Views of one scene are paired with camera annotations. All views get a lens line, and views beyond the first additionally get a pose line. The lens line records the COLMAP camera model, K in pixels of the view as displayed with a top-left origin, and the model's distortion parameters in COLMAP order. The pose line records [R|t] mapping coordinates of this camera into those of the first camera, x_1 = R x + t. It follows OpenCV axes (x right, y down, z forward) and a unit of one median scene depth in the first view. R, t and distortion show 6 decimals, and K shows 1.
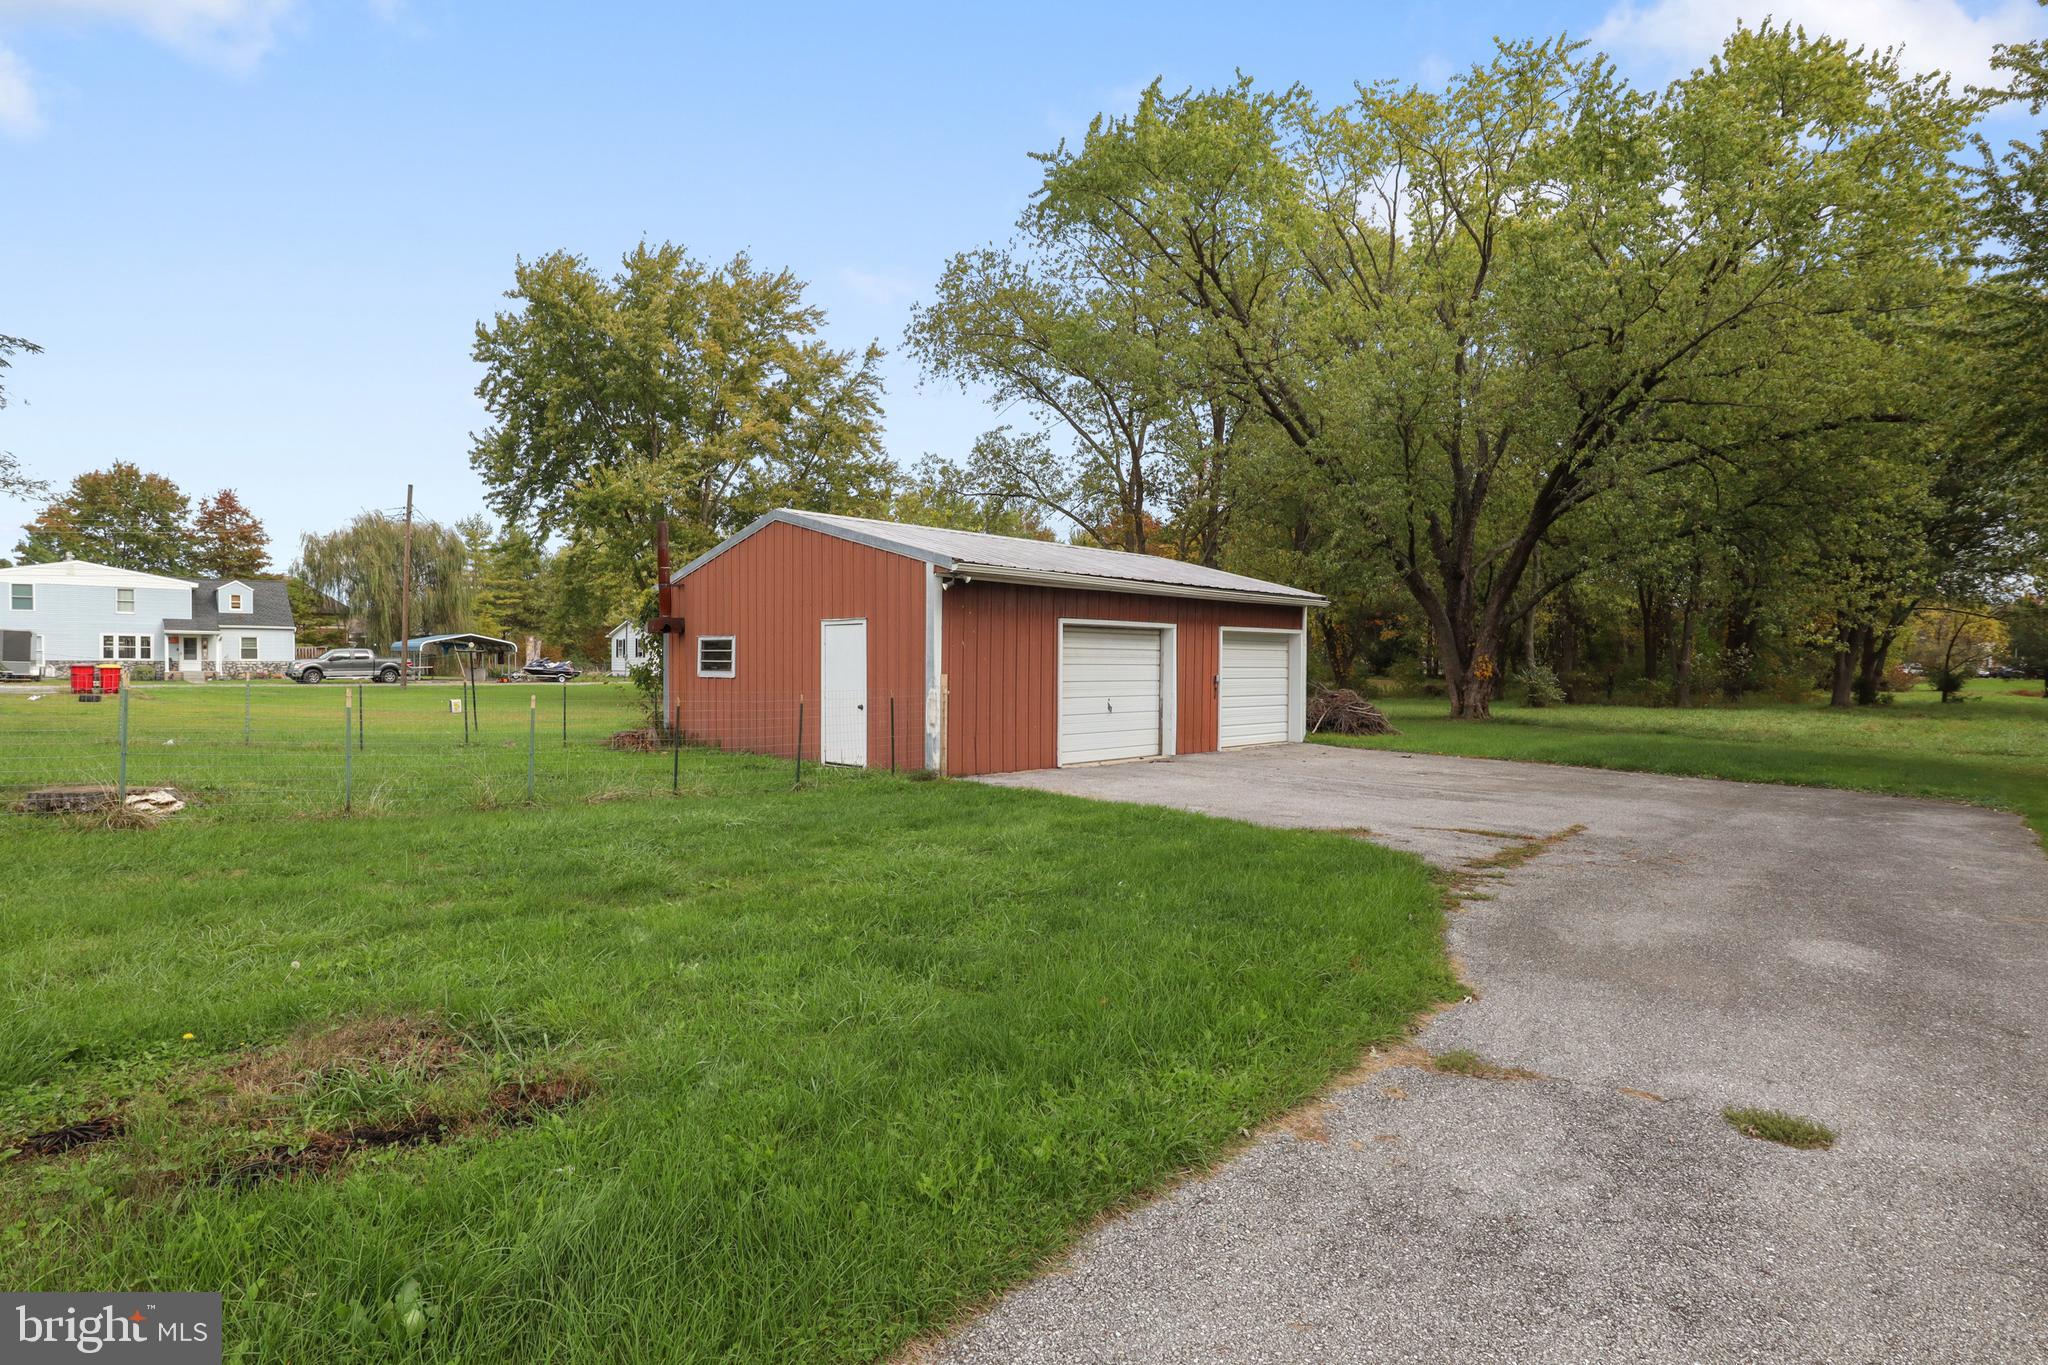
lens RADIAL K [[1044.0, 0, 1024.0], [0, 1044.0, 682.5], [0, 0, 1]] dist [-0.045598, 0.015095]
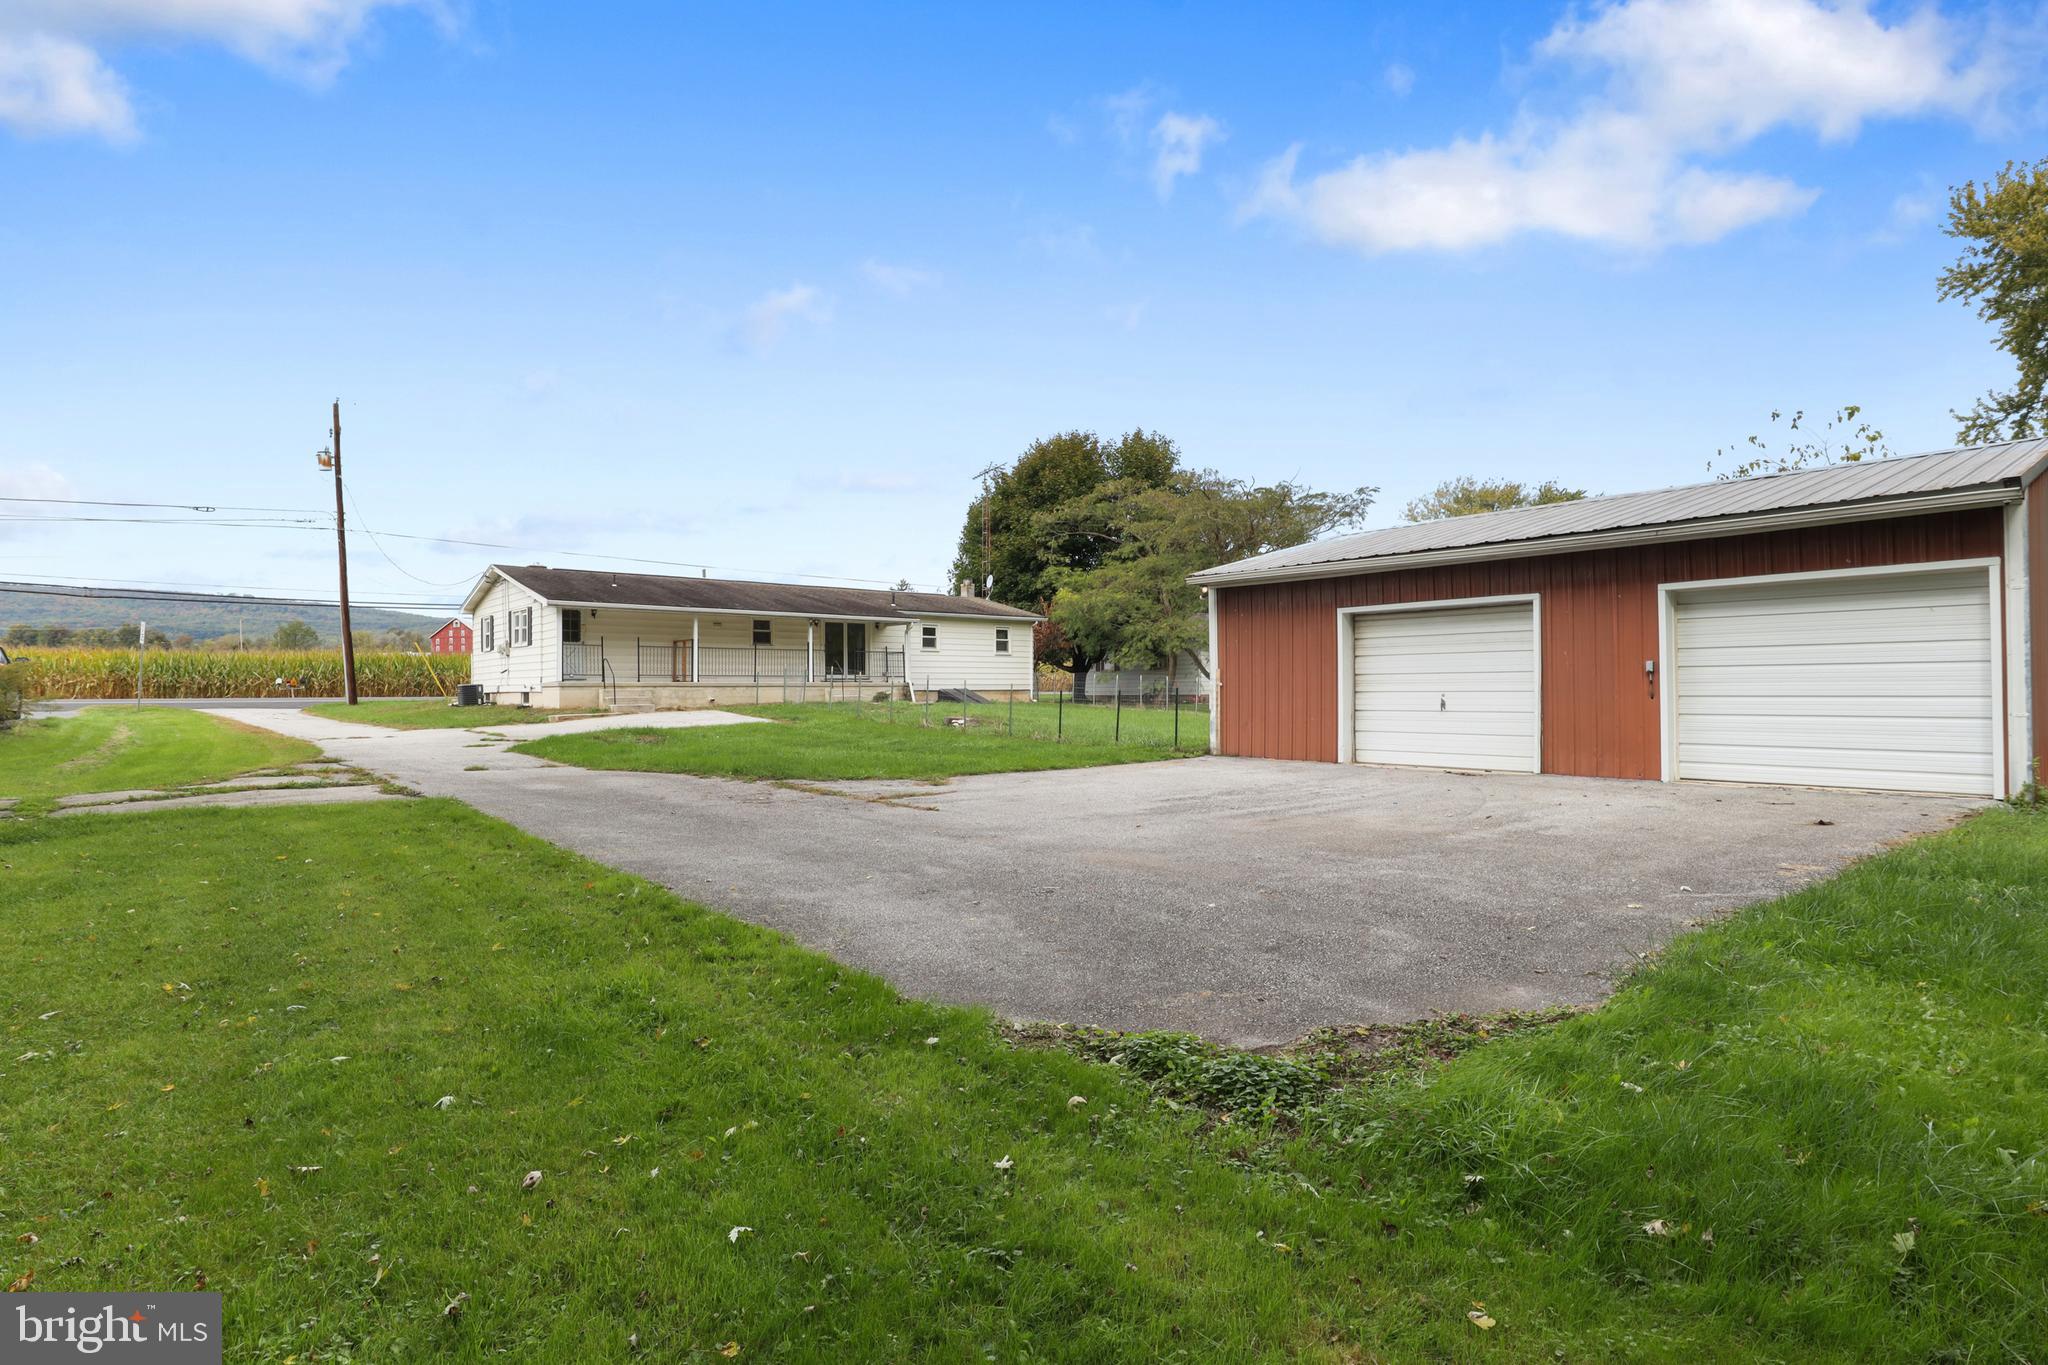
lens RADIAL K [[1044.0, 0, 1024.0], [0, 1044.0, 682.5], [0, 0, 1]] dist [-0.045598, 0.015095]
pose [[-0.109558, -0.007686, -0.993951, 0.397977], [-0.018642, 0.999810, -0.005677, 0.007086], [0.993806, 0.017908, -0.109680, 0.328285]]
